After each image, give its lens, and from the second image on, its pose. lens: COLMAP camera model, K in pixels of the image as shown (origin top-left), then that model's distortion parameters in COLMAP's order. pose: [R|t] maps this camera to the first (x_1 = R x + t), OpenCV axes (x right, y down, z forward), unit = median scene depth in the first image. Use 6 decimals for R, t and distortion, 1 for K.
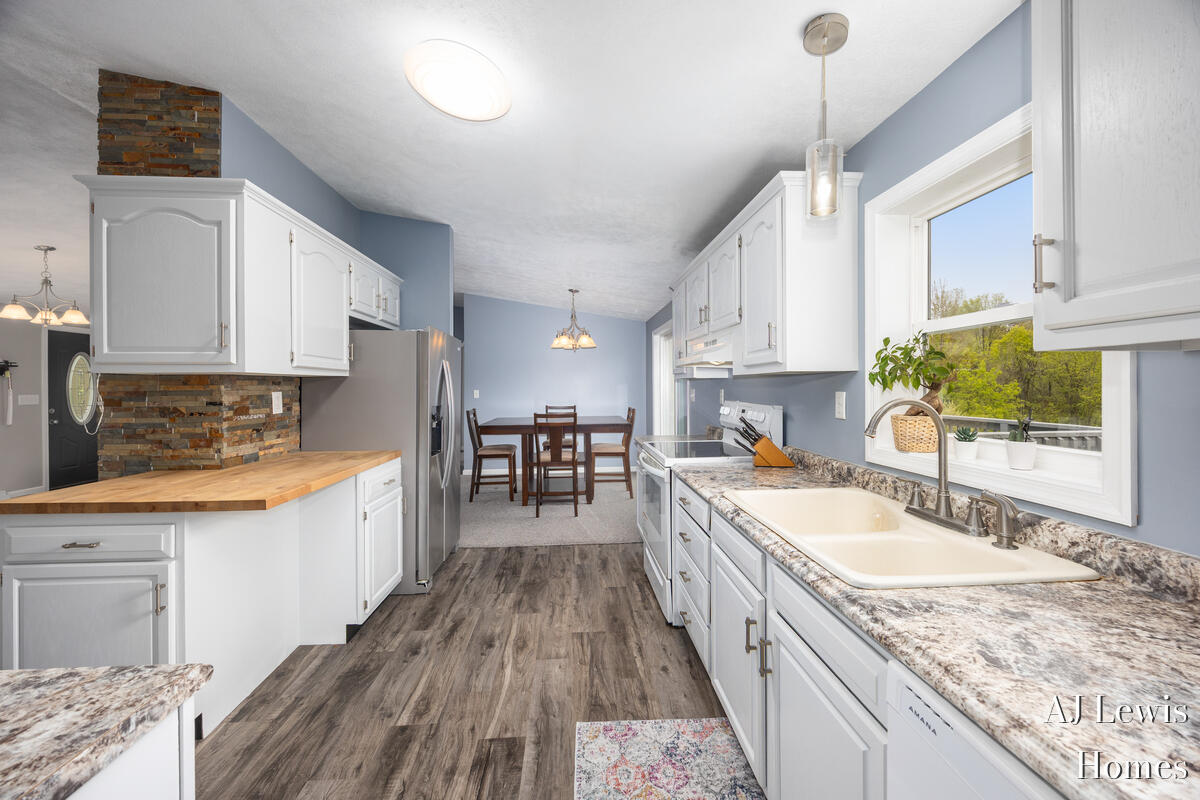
lens RADIAL K [[458.6, 0, 601.7], [0, 458.6, 390.6], [0, 0, 1]] dist [-0.002151, -0.000399]
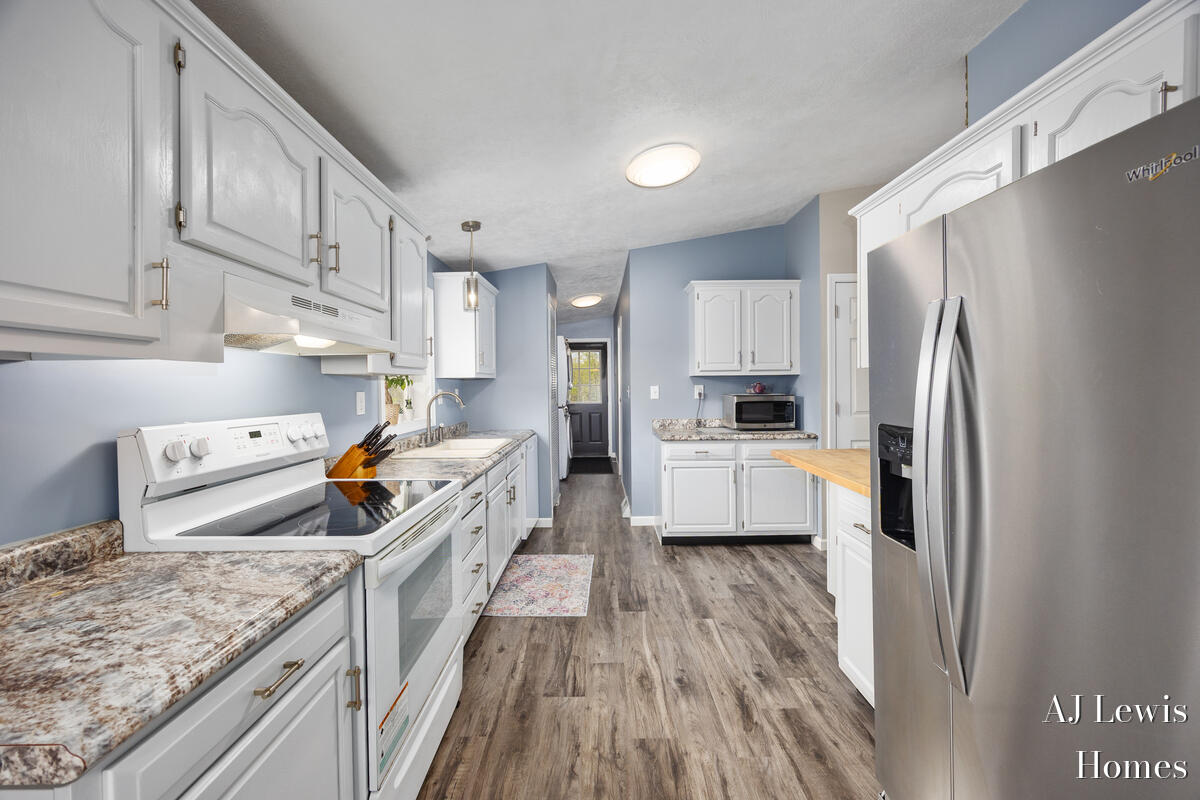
lens RADIAL K [[458.6, 0, 597.2], [0, 458.6, 388.3], [0, 0, 1]] dist [-0.002151, -0.000399]
pose [[-0.997386, 0.008318, 0.071779, -0.162909], [0.009145, 0.999895, 0.011206, -0.008343], [-0.071679, 0.011833, -0.997358, 1.989025]]
